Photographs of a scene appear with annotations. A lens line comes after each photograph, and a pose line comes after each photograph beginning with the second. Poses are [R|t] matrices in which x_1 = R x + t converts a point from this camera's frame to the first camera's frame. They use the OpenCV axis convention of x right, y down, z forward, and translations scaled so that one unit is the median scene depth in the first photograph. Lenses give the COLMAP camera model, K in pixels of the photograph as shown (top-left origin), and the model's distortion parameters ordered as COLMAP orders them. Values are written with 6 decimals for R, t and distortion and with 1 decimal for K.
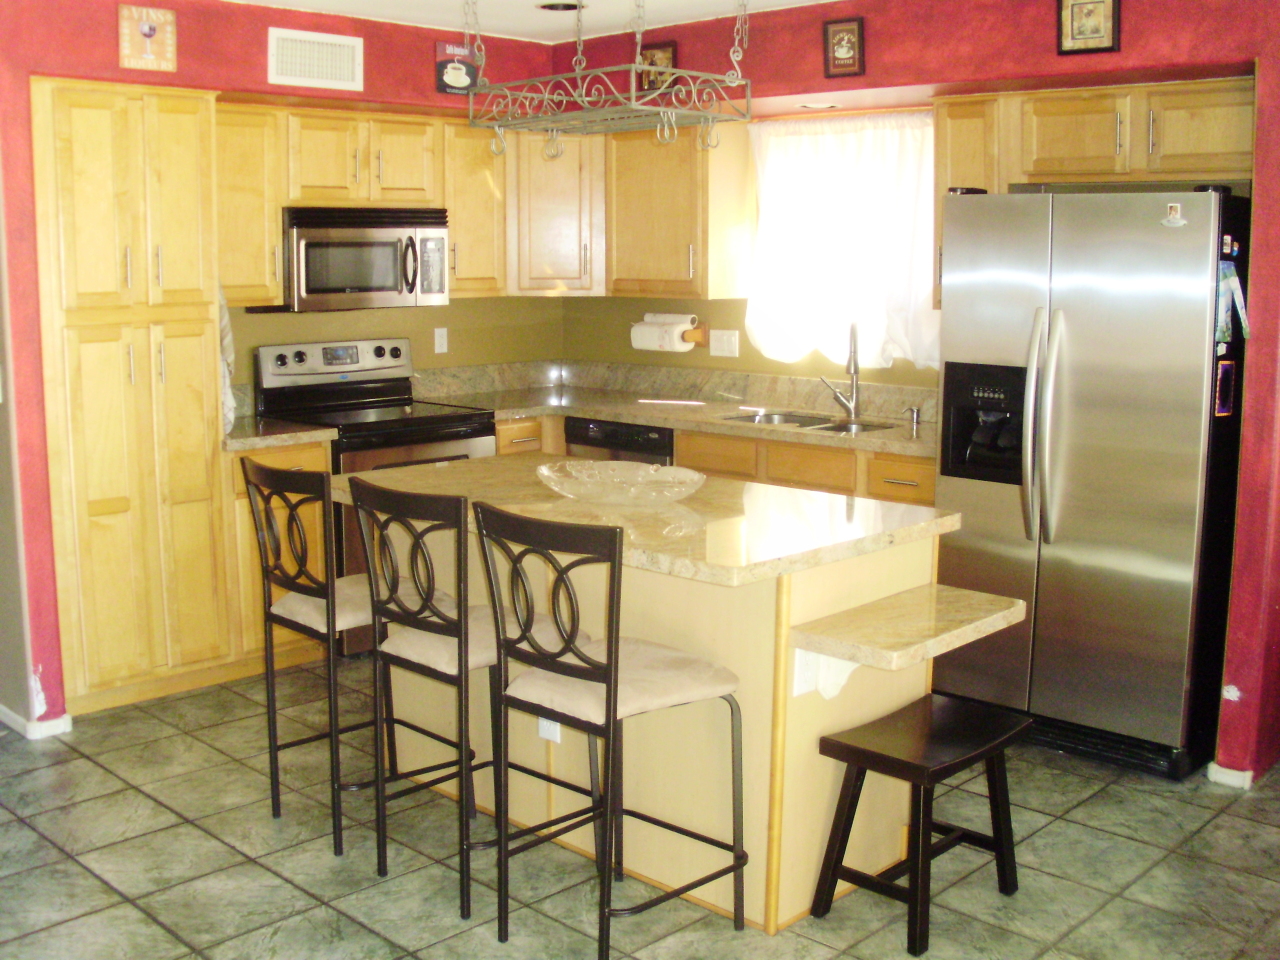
lens RADIAL K [[1374.8, 0, 643.9], [0, 1374.8, 442.1], [0, 0, 1]] dist [-0.262405, 0.302933]
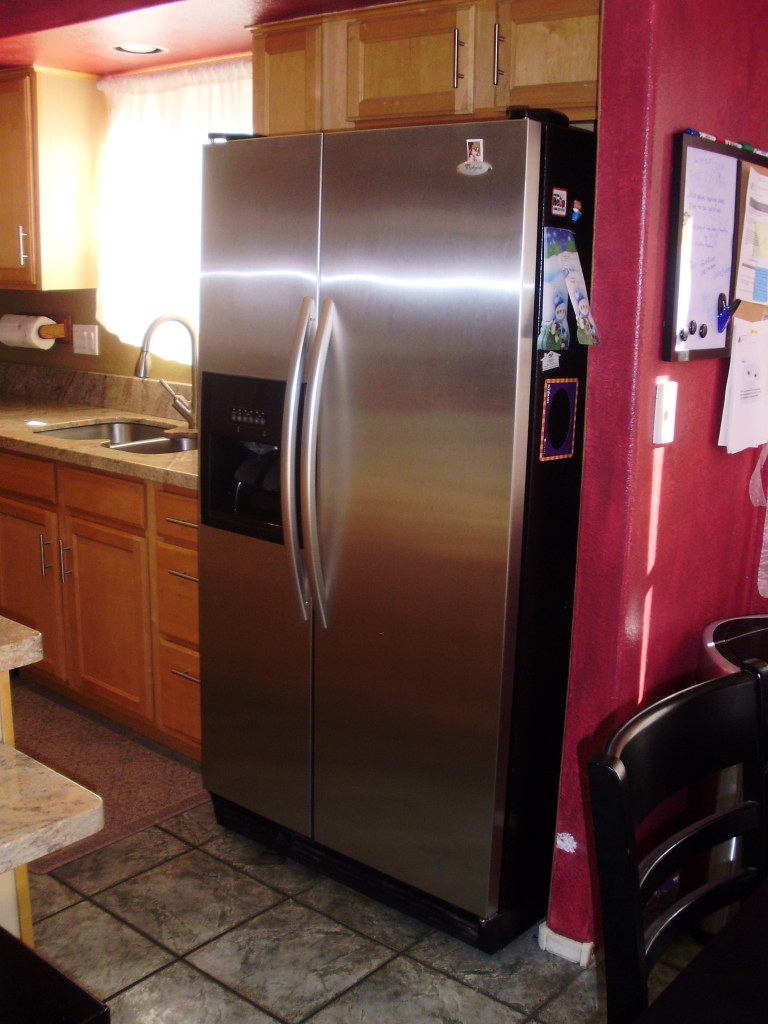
lens RADIAL K [[1099.8, 0, 384.0], [0, 1099.8, 512.0], [0, 0, 1]] dist [-0.262405, 0.302933]
pose [[0.998043, 0.003070, 0.062453, 0.306704], [-0.009111, 0.995273, 0.096684, -0.045034], [-0.061861, -0.097064, 0.993354, 0.435086]]
